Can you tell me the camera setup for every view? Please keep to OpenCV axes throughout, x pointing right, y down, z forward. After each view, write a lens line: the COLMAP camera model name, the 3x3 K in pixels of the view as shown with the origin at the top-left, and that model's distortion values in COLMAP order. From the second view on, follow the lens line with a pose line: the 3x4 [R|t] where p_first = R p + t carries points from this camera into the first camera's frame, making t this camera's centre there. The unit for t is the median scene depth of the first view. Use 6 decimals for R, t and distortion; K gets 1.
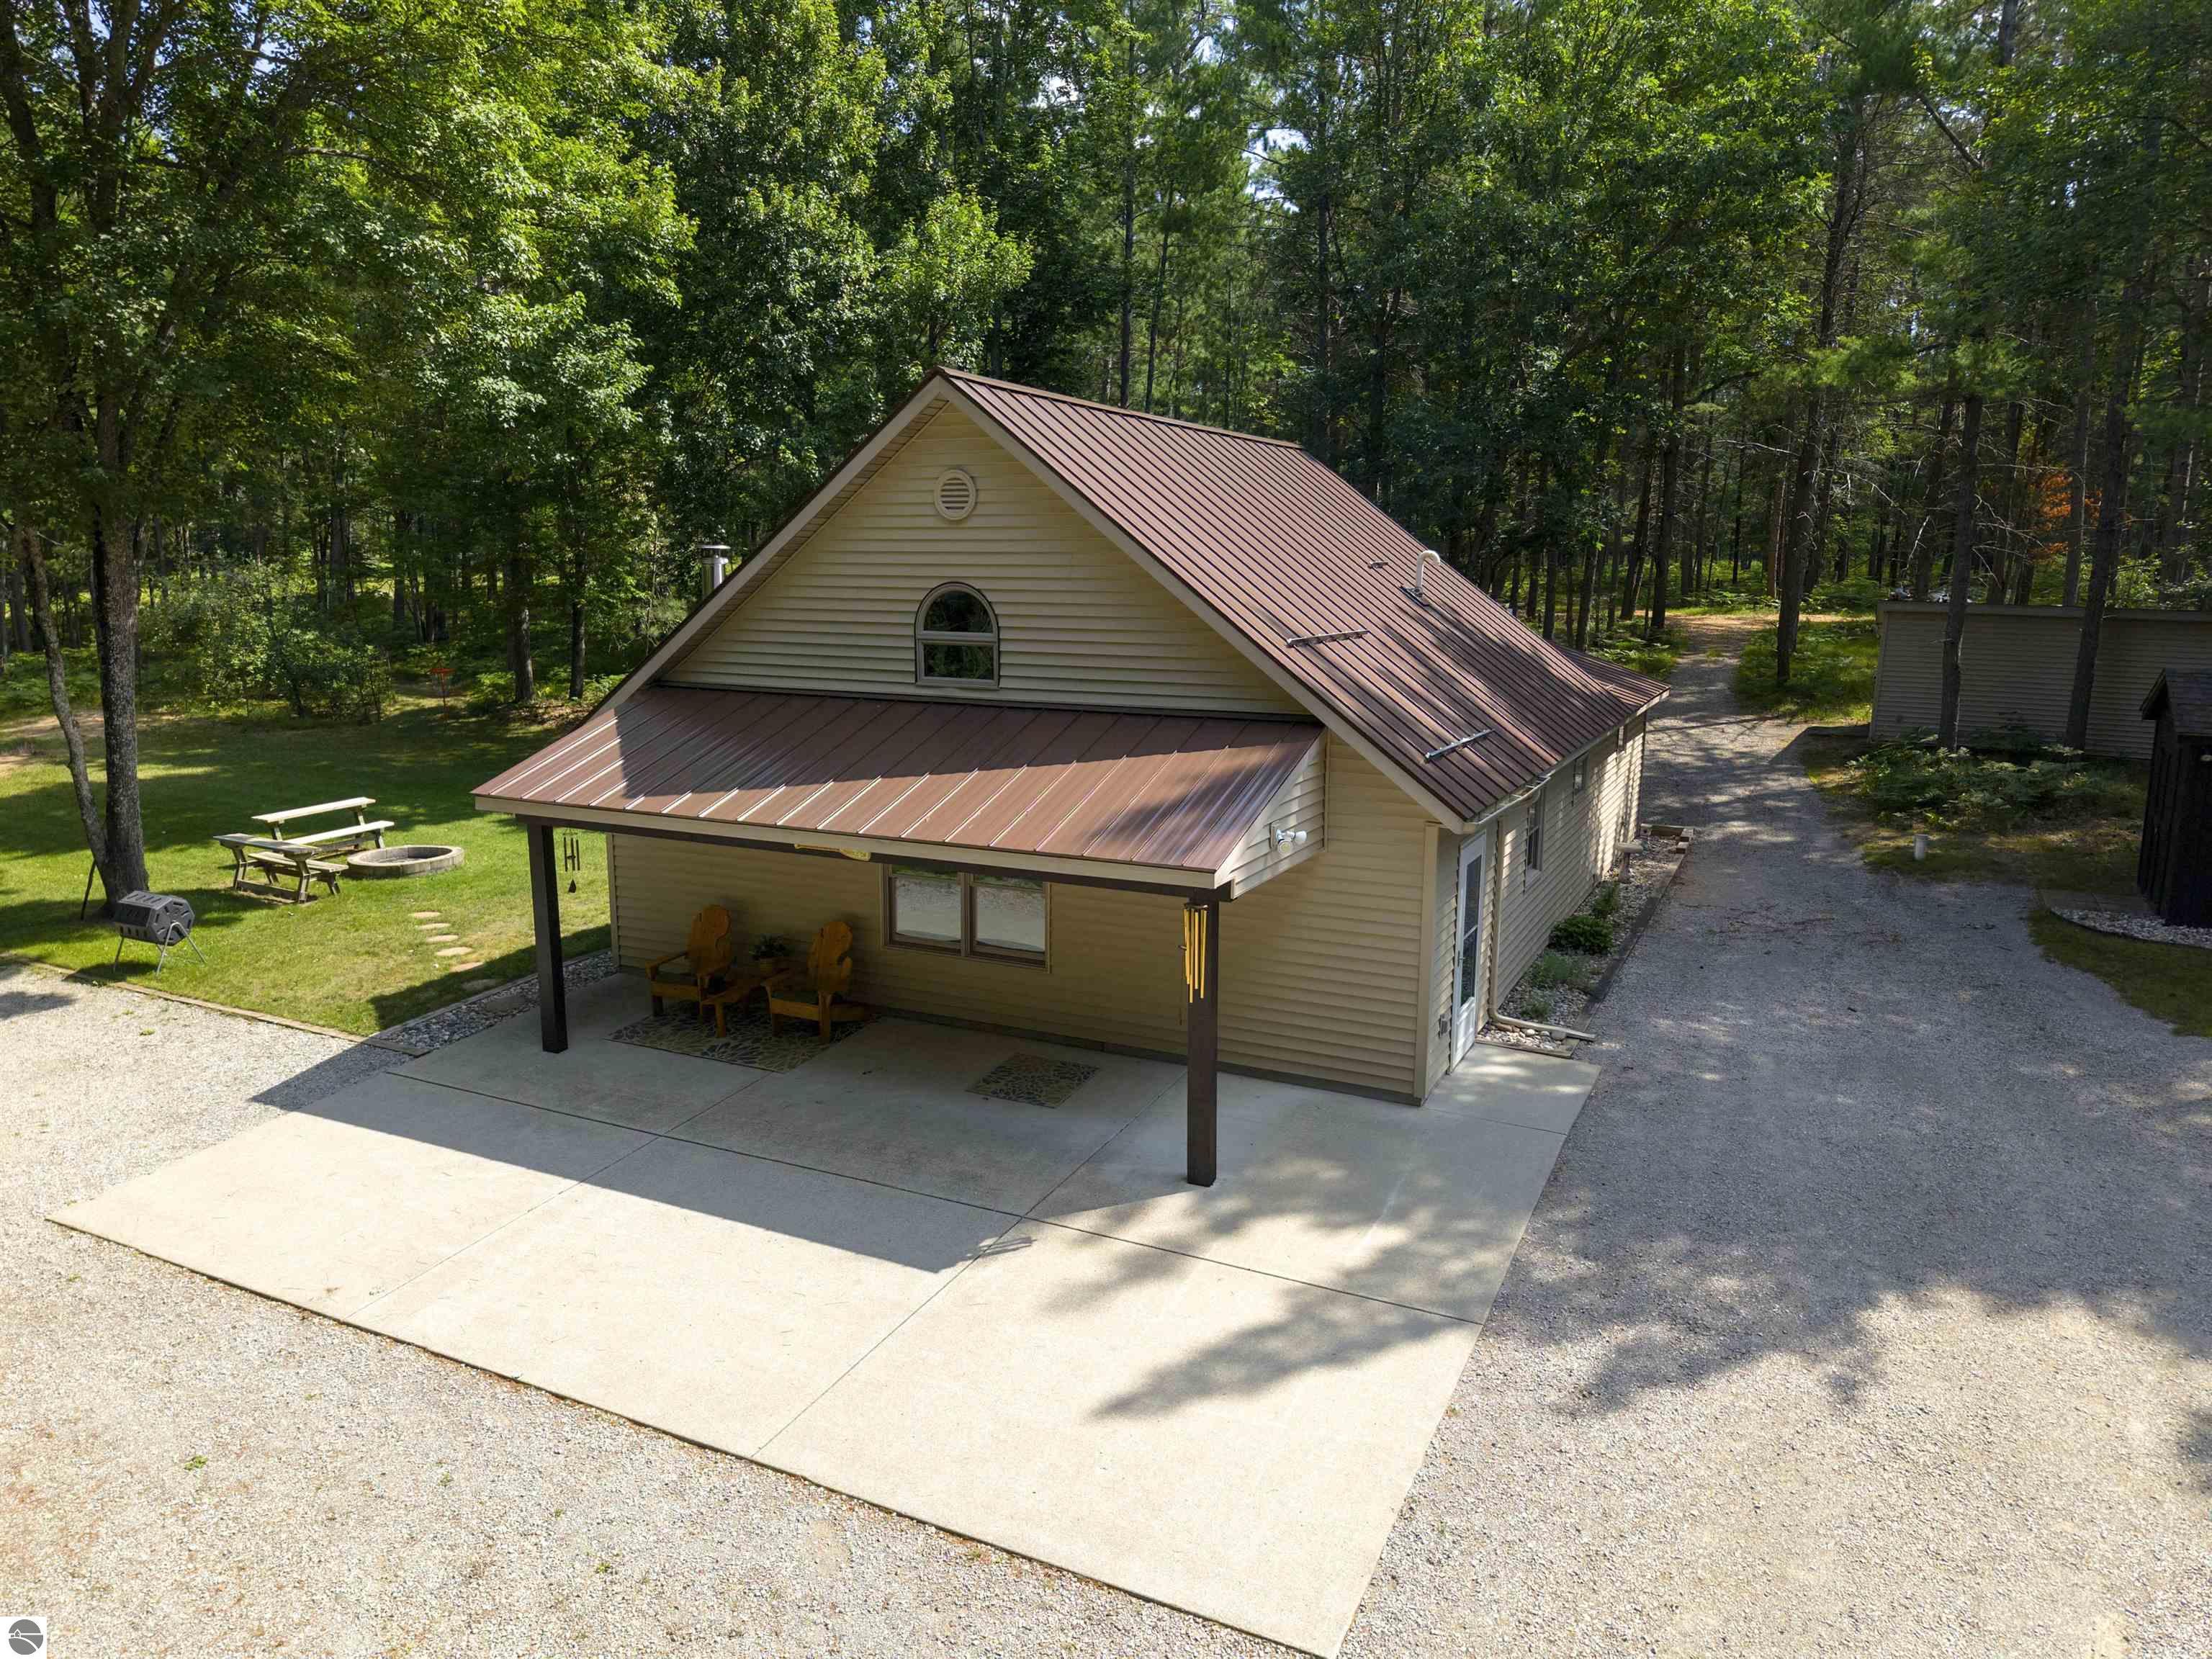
lens RADIAL K [[1472.1, 0, 1107.2], [0, 1472.1, 821.3], [0, 0, 1]] dist [0.010583, -0.003557]
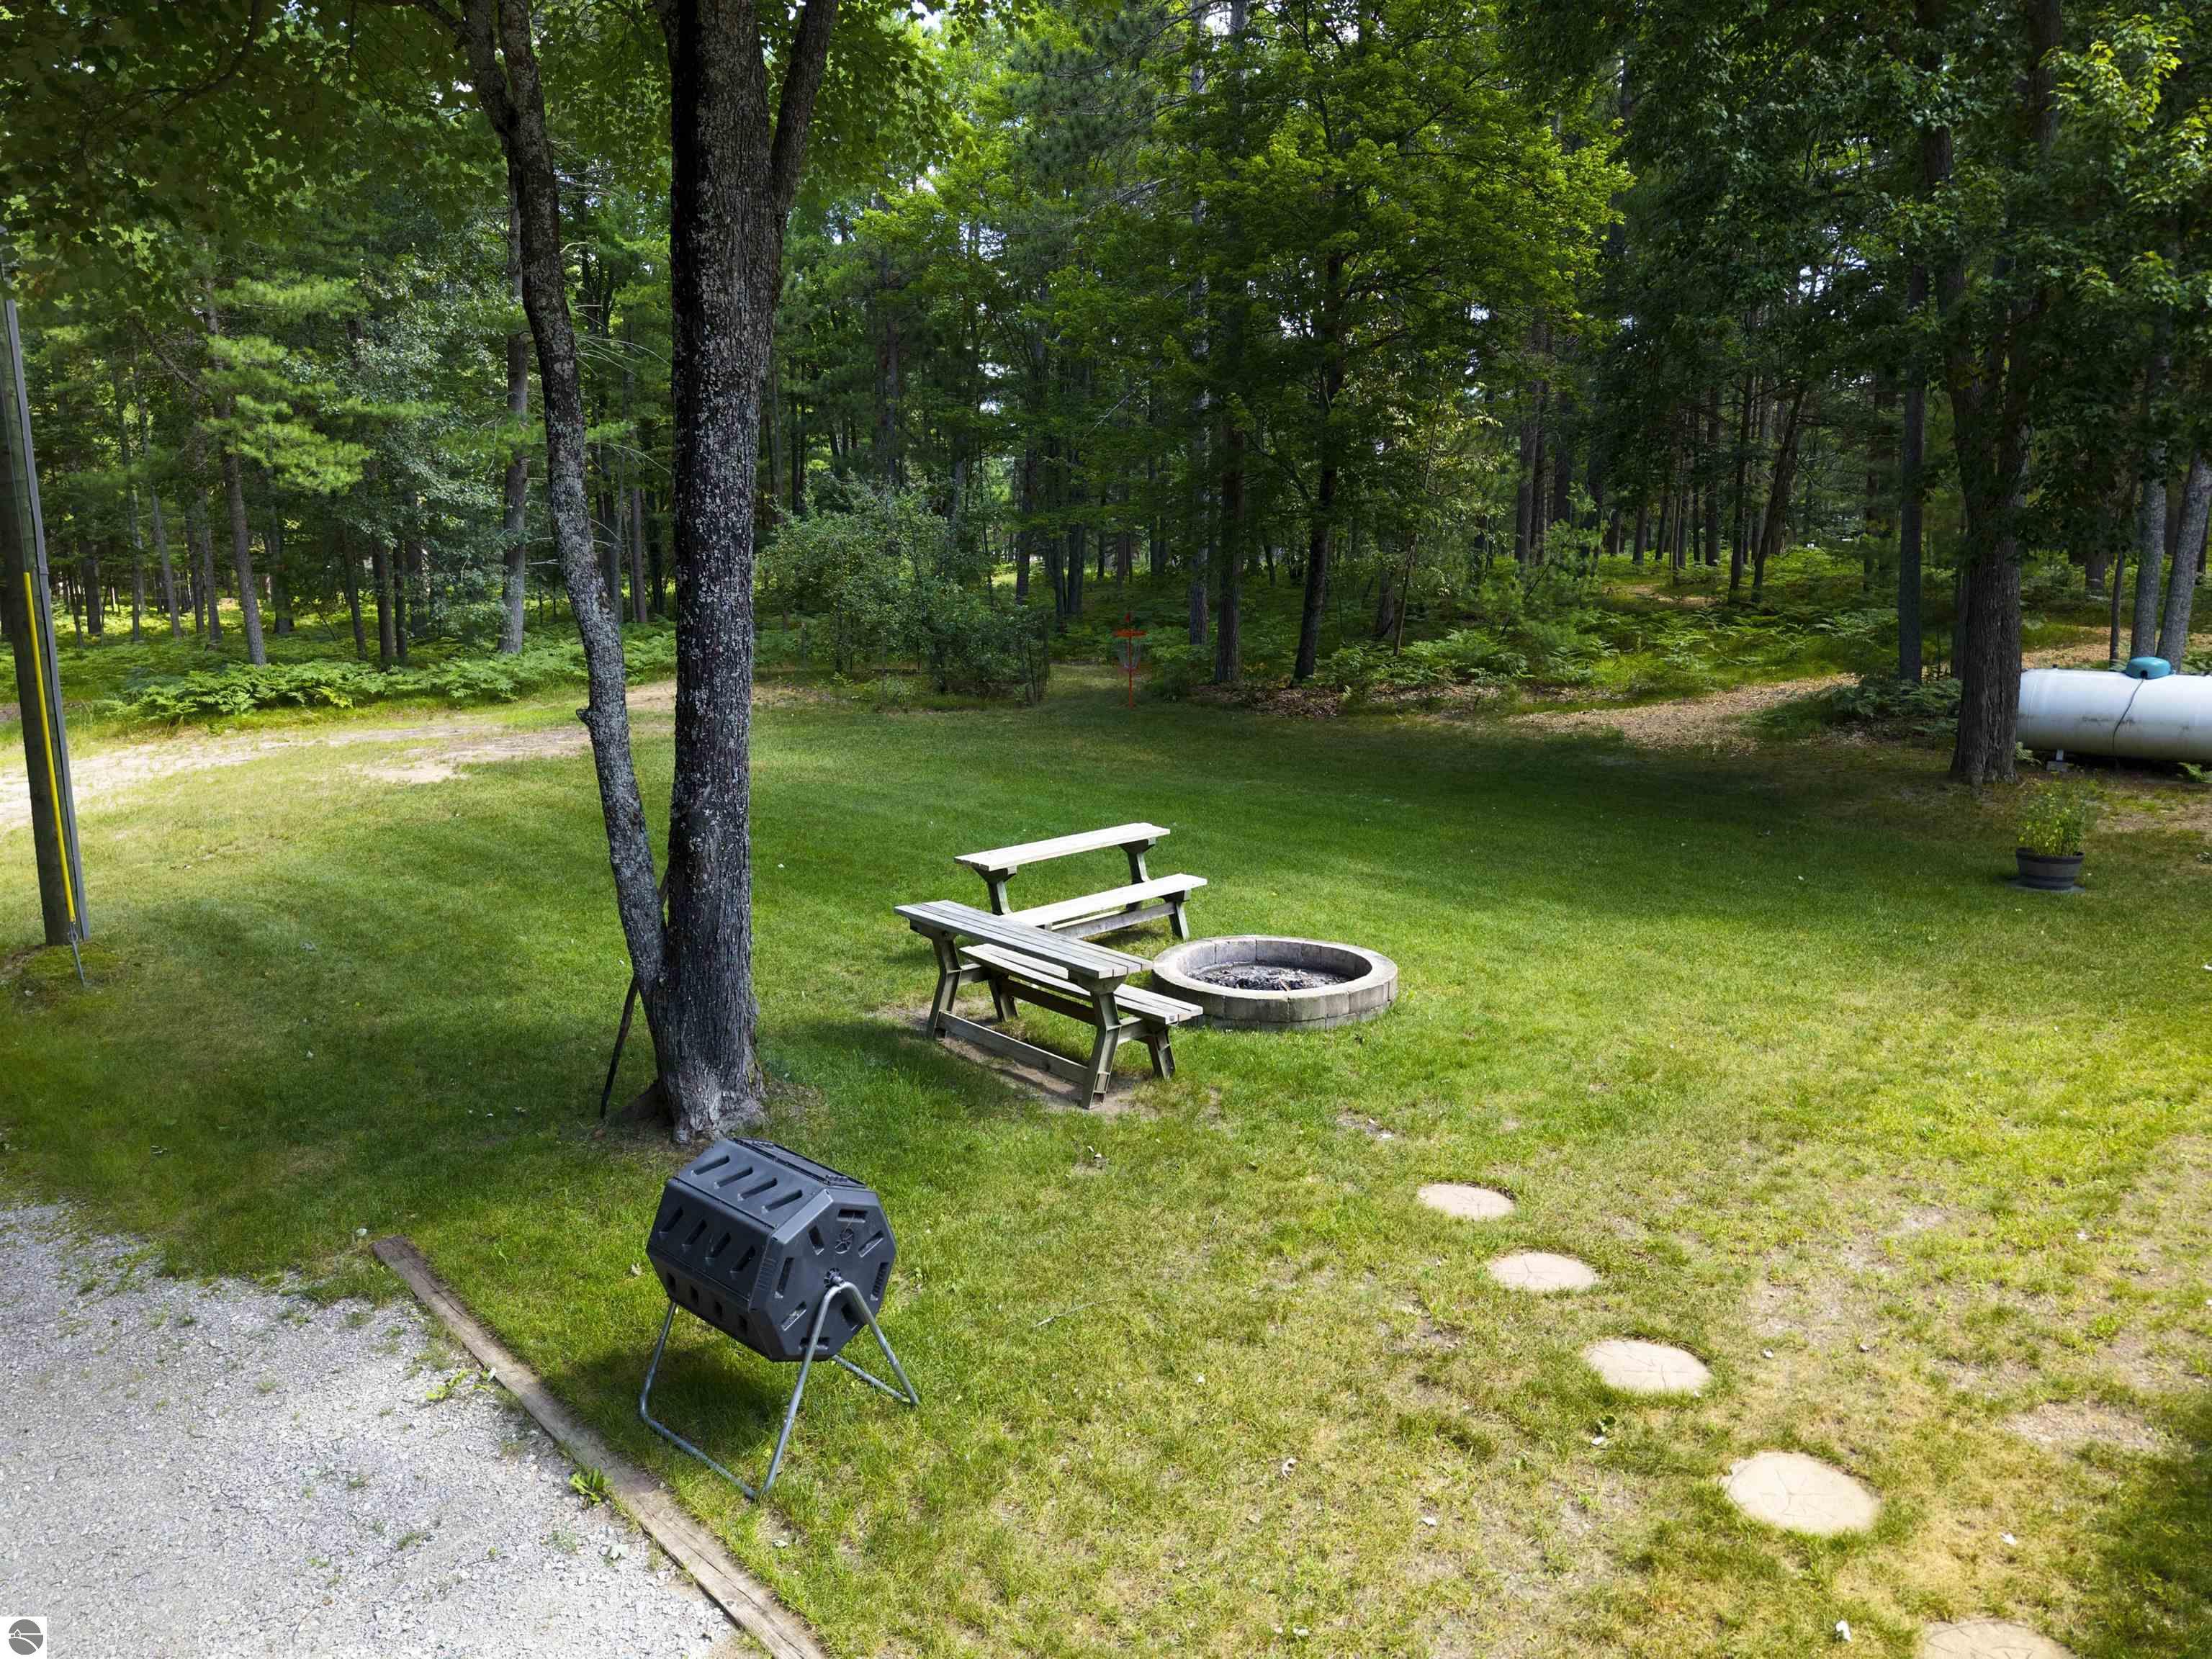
lens RADIAL K [[1472.1, 0, 1101.7], [0, 1472.1, 836.9], [0, 0, 1]] dist [0.010583, -0.003557]
pose [[0.940925, 0.054677, -0.334172, -0.452212], [-0.057278, 0.998356, 0.002070, -0.014539], [0.333736, 0.017193, 0.942510, 0.687543]]
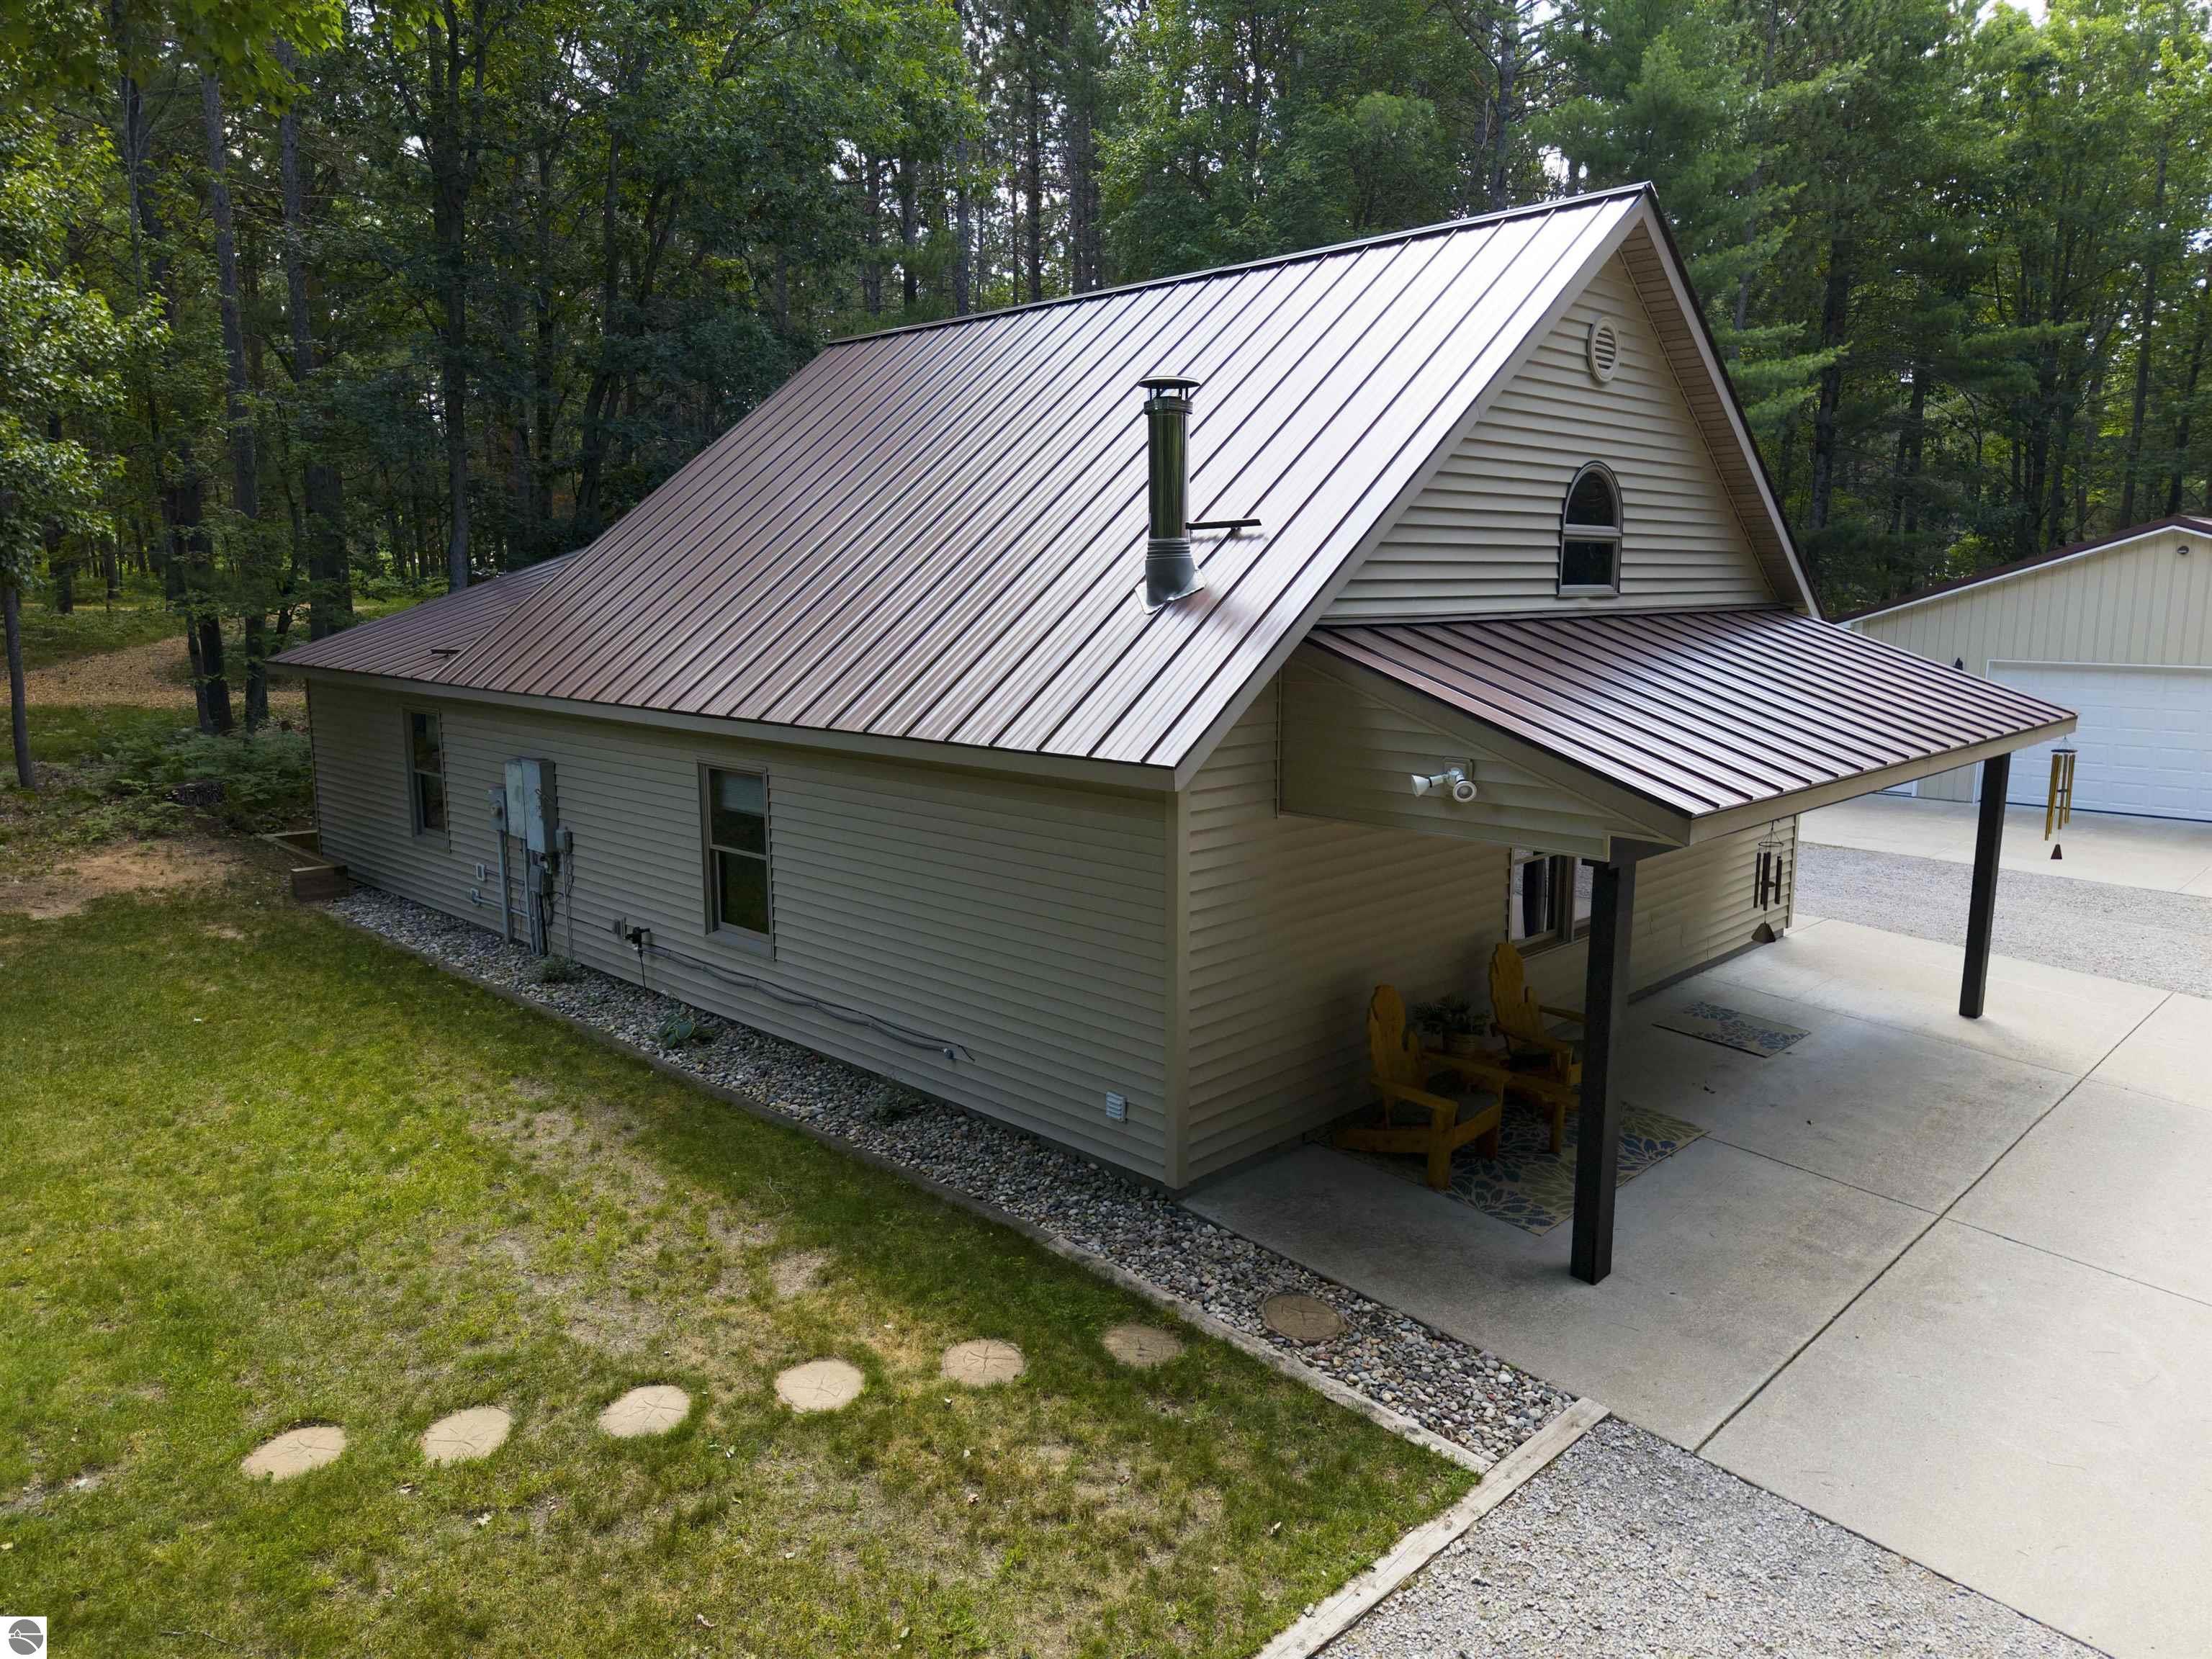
lens RADIAL K [[1472.1, 0, 1100.9], [0, 1472.1, 827.9], [0, 0, 1]] dist [0.010583, -0.003557]
pose [[0.321845, -0.159375, 0.933282, -0.709799], [0.167259, 0.979798, 0.109638, -0.075643], [-0.931901, 0.120813, 0.342000, 0.746568]]
